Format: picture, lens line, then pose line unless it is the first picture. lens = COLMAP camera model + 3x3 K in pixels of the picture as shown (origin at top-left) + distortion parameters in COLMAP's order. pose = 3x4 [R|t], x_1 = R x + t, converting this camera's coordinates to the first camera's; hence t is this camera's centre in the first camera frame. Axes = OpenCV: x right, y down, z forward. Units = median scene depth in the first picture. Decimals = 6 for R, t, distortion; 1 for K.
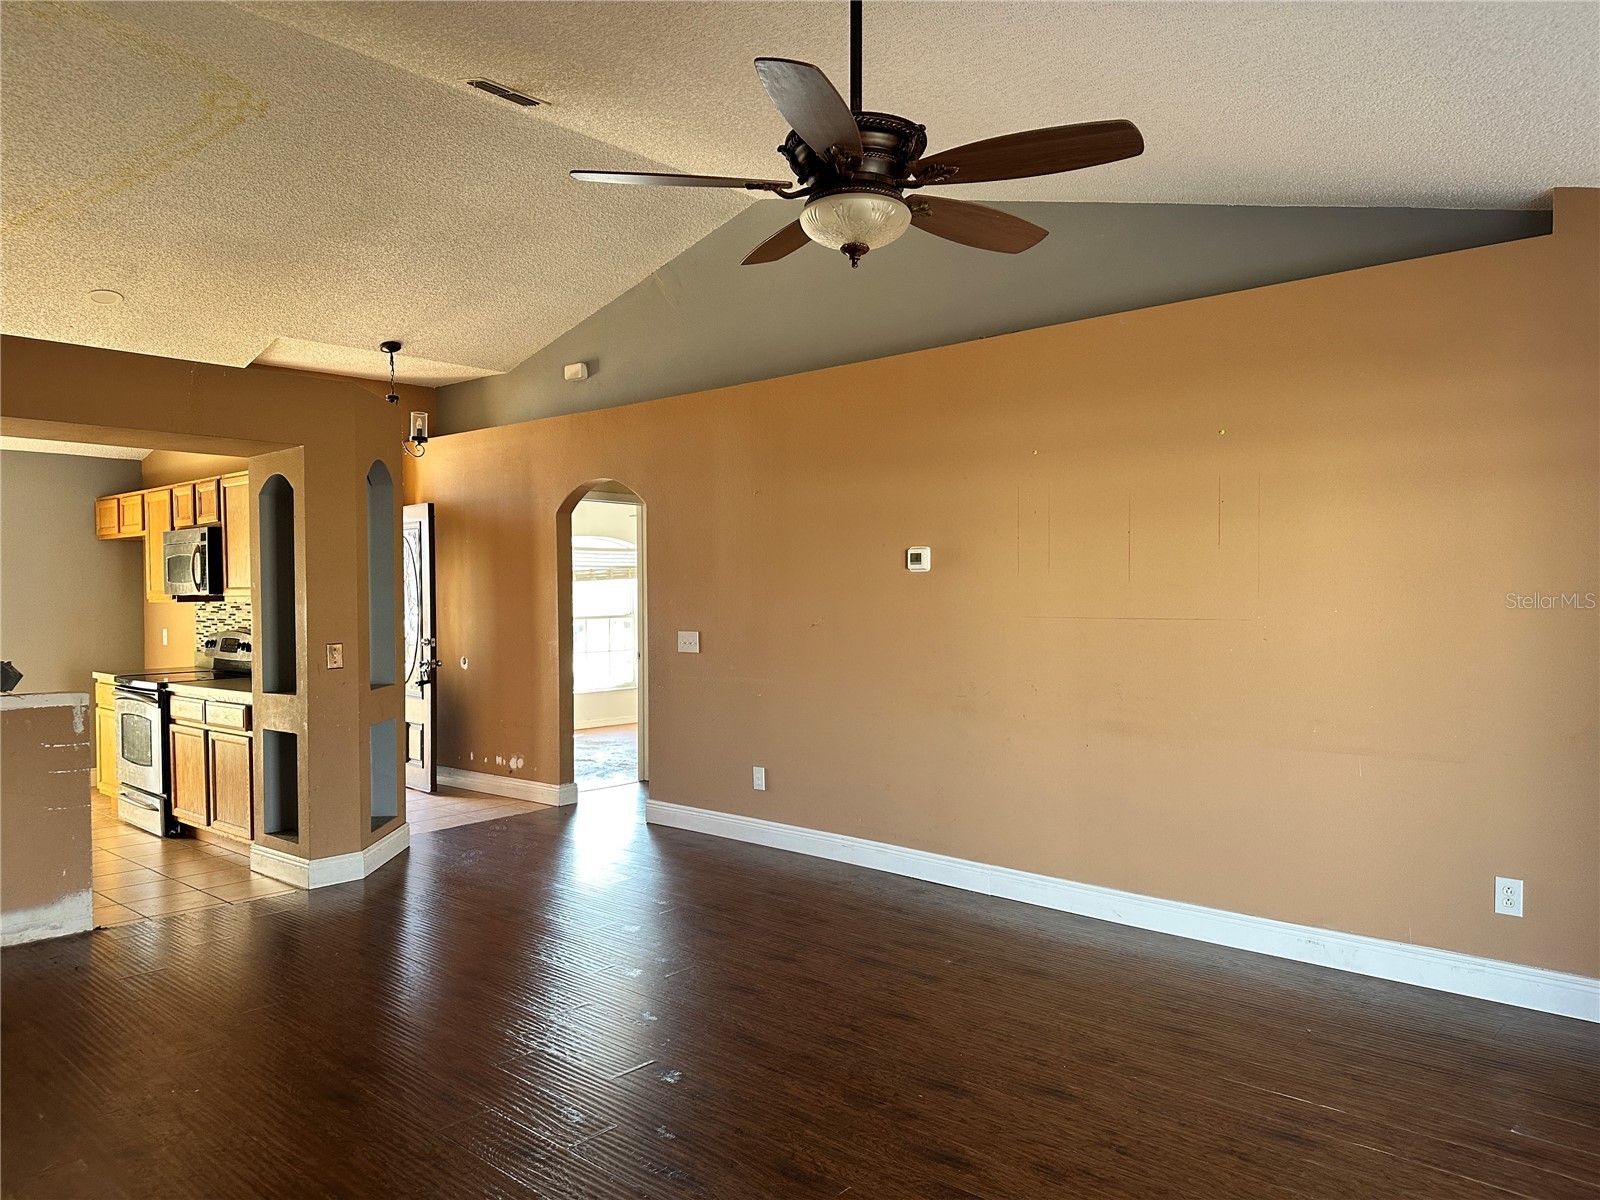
lens RADIAL K [[1134.2, 0, 798.9], [0, 1134.2, 599.2], [0, 0, 1]] dist [0.008299, 0.000543]
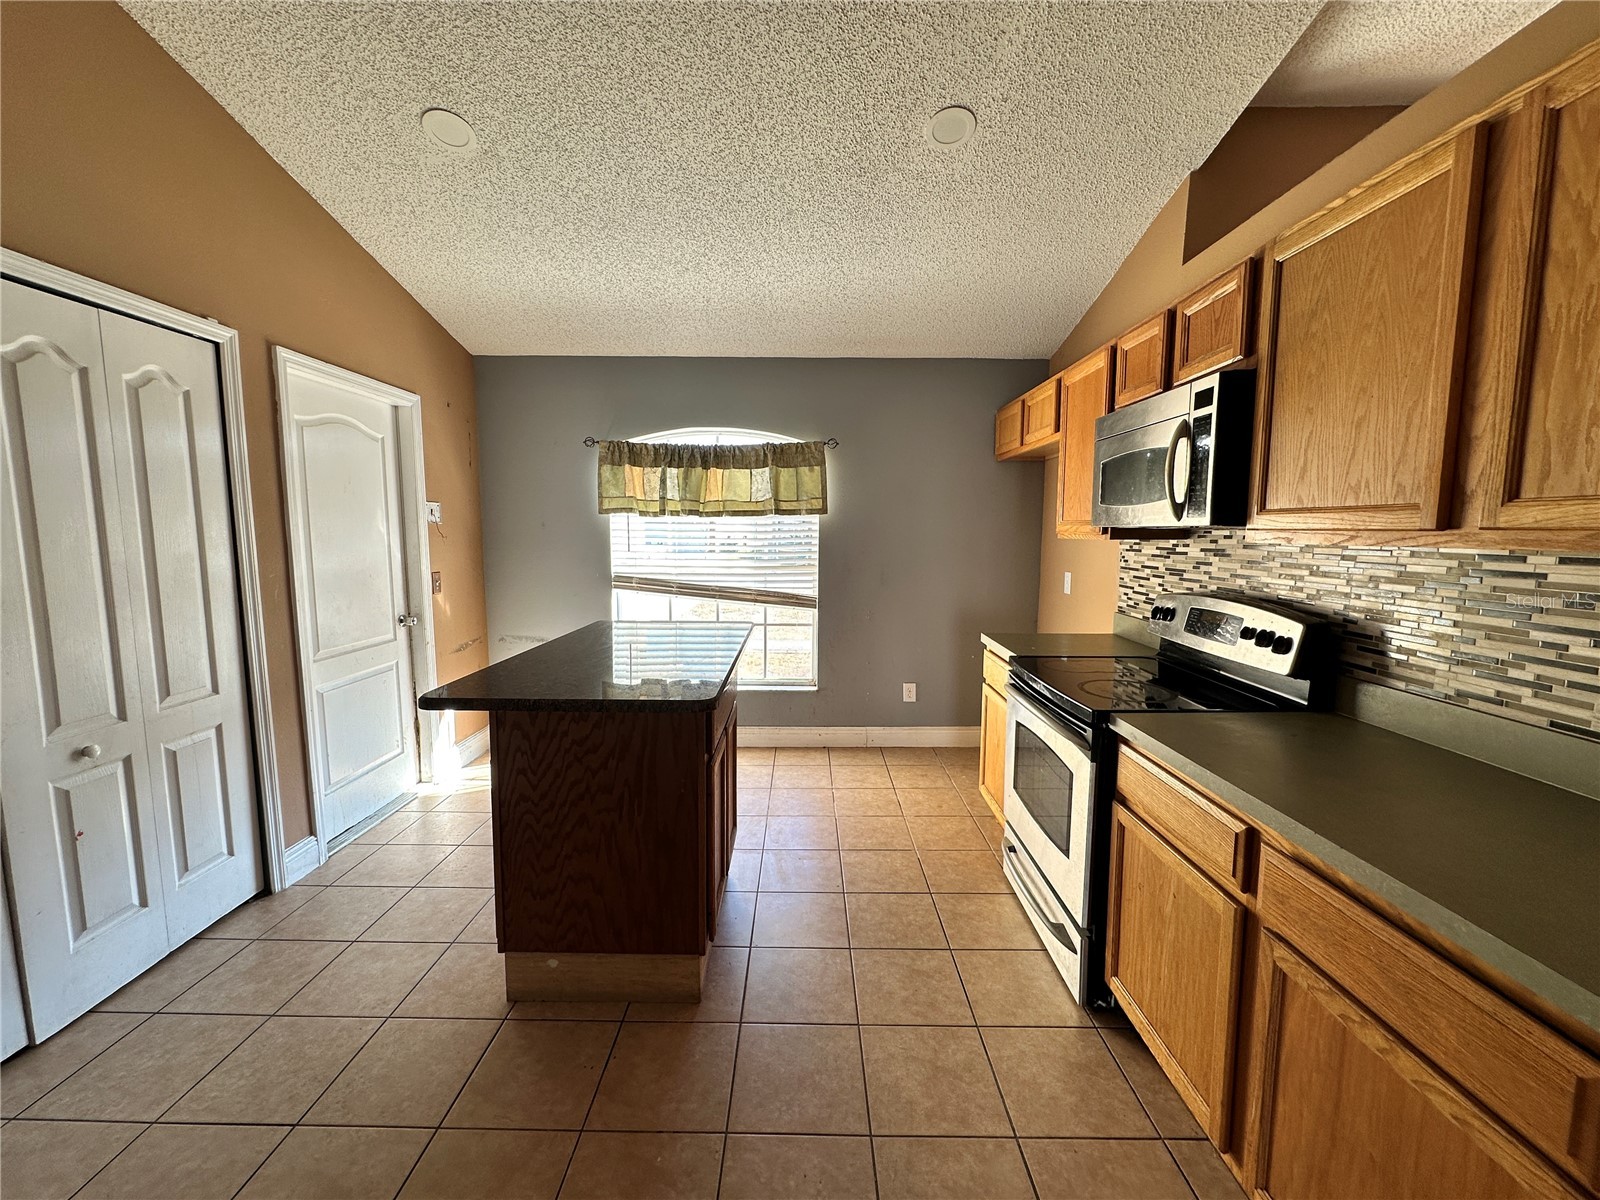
lens RADIAL K [[635.0, 0, 796.8], [0, 635.0, 594.6], [0, 0, 1]] dist [0.000300, -0.000092]
pose [[0.658133, 0.089622, -0.747549, -0.405075], [-0.017923, 0.994474, 0.103446, -0.000145], [0.752688, -0.054683, 0.656102, 0.659279]]
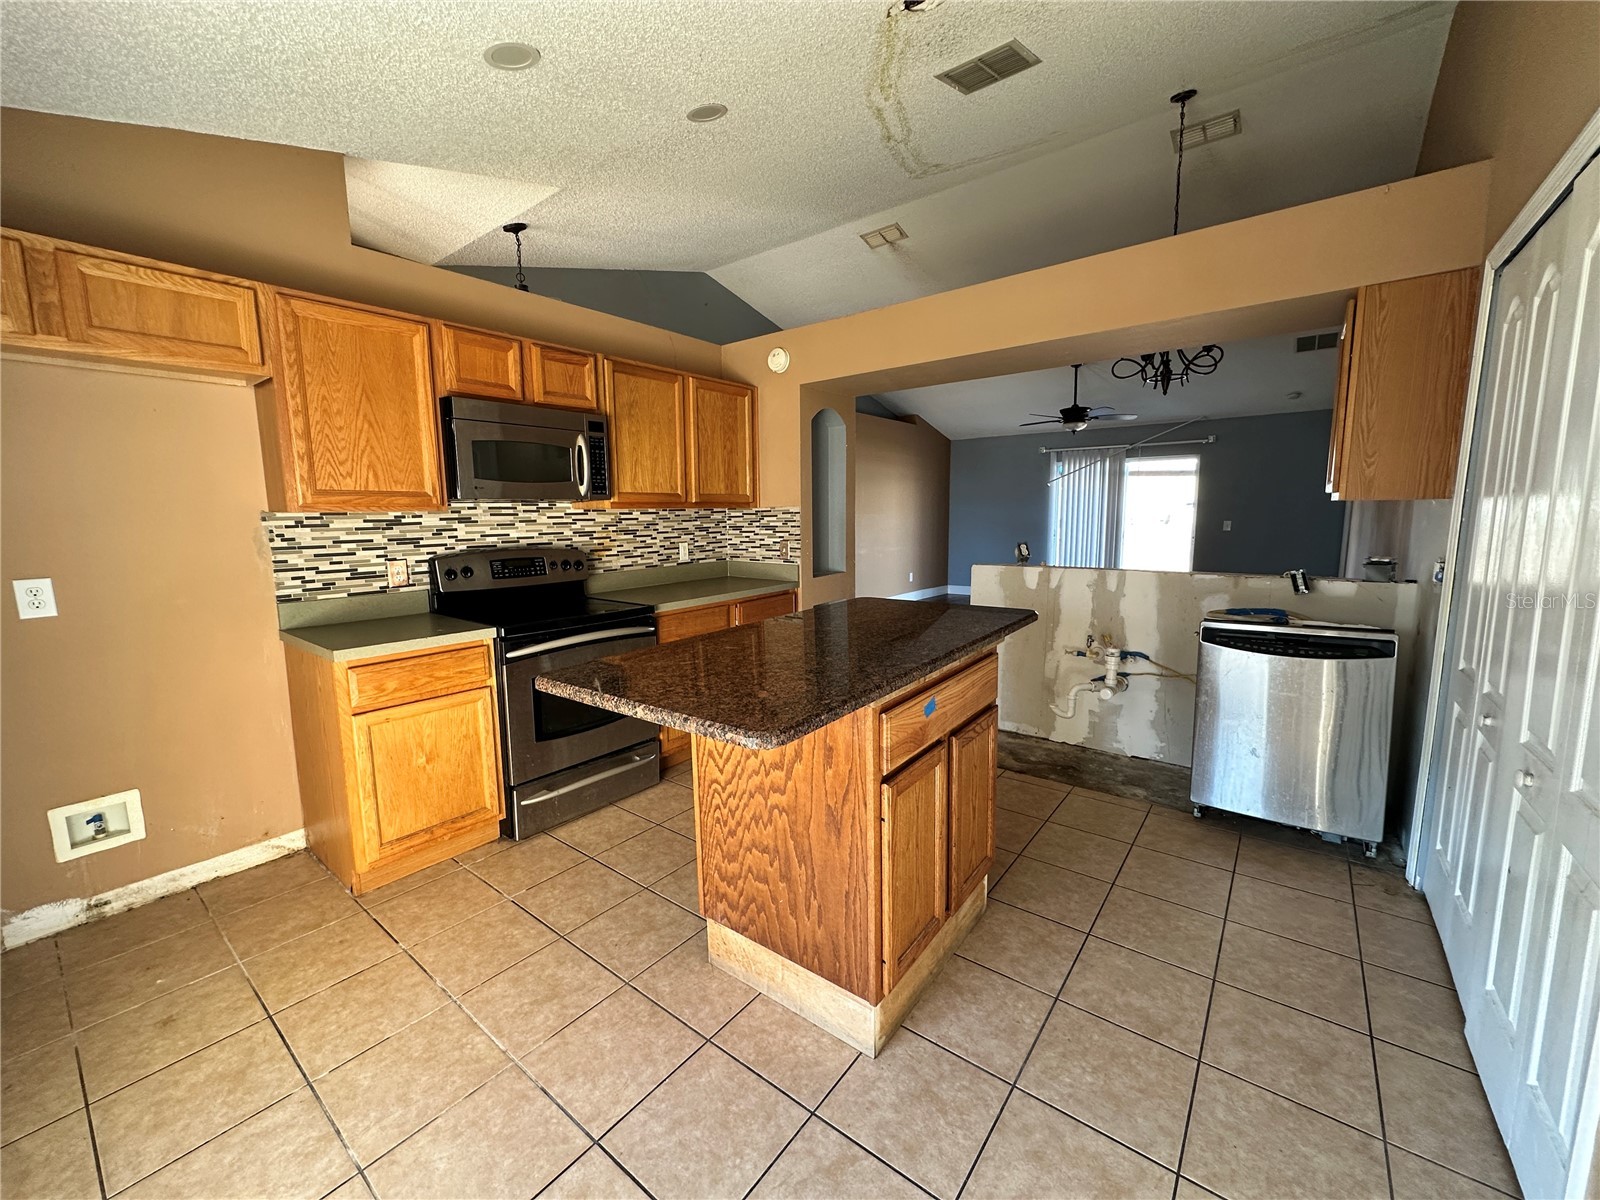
lens RADIAL K [[635.0, 0, 799.8], [0, 635.0, 596.3], [0, 0, 1]] dist [0.000300, -0.000092]
pose [[-0.065298, -0.117753, 0.990894, -0.926479], [0.026793, 0.992448, 0.119703, 0.013265], [-0.997506, 0.034365, -0.061650, 0.829842]]
